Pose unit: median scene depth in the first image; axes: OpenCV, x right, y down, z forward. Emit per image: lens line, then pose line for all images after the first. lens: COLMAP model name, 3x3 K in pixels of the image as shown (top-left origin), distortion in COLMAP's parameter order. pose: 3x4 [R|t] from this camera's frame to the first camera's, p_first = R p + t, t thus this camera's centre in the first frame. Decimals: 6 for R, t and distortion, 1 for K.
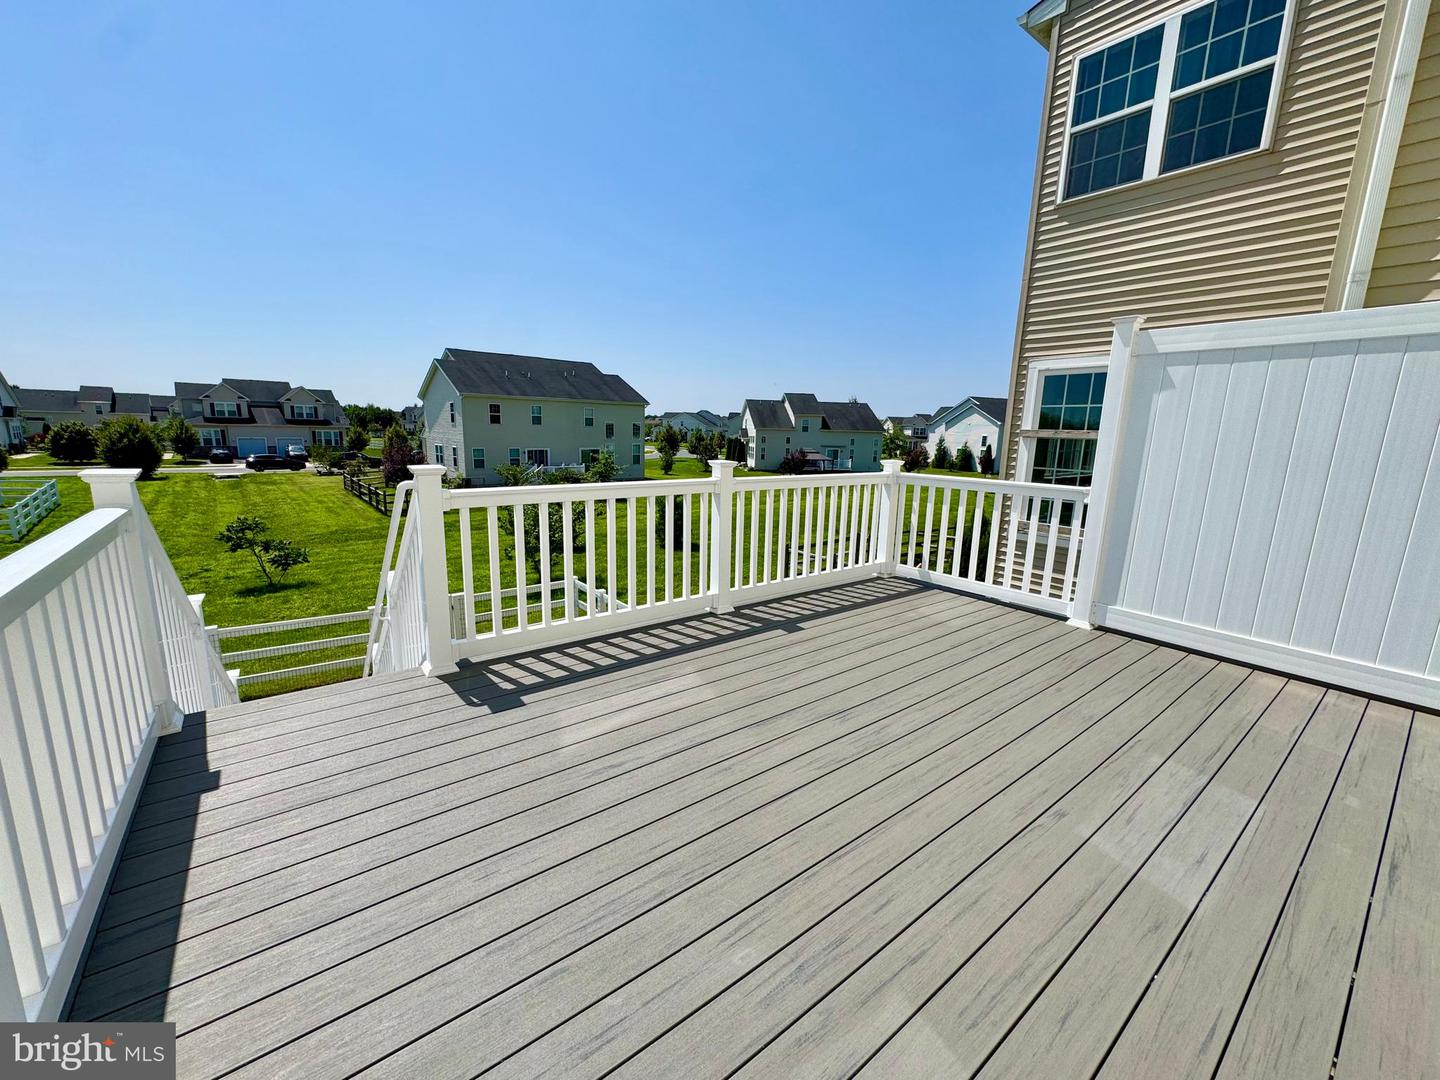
lens RADIAL K [[575.8, 0, 722.5], [0, 575.8, 538.3], [0, 0, 1]] dist [-0.001753, -0.000015]
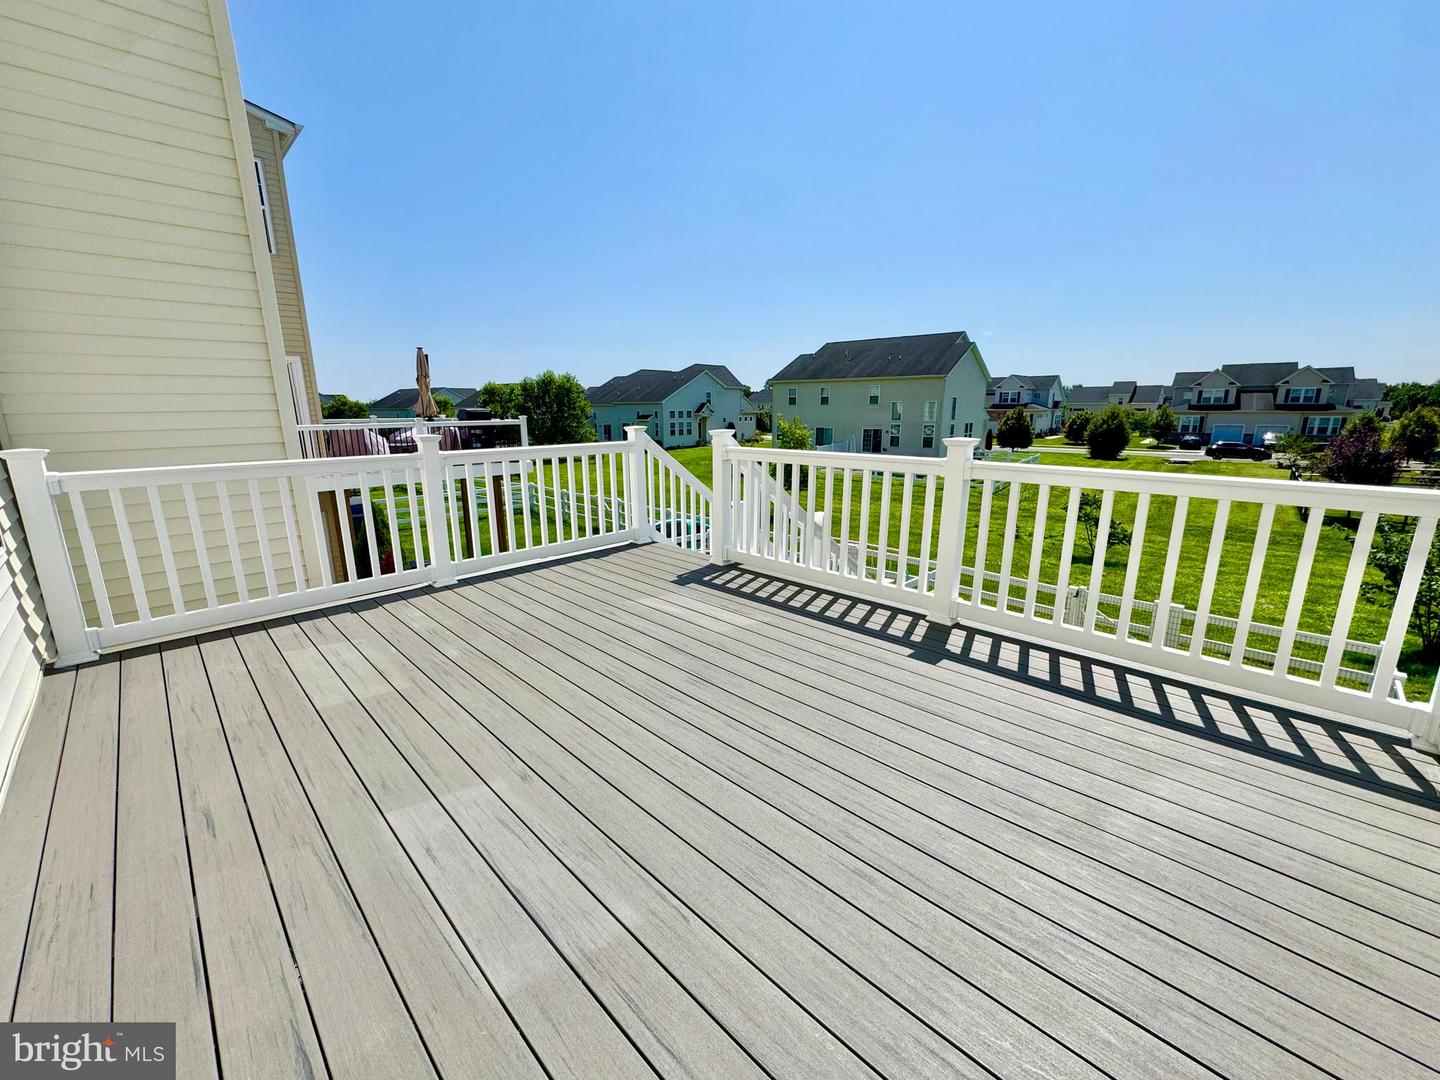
lens RADIAL K [[575.8, 0, 723.4], [0, 575.8, 545.0], [0, 0, 1]] dist [-0.001753, -0.000015]
pose [[0.133218, 0.206999, -0.969229, 0.204053], [-0.176187, 0.967315, 0.182374, -0.020777], [0.975300, 0.146470, 0.165335, 0.149199]]
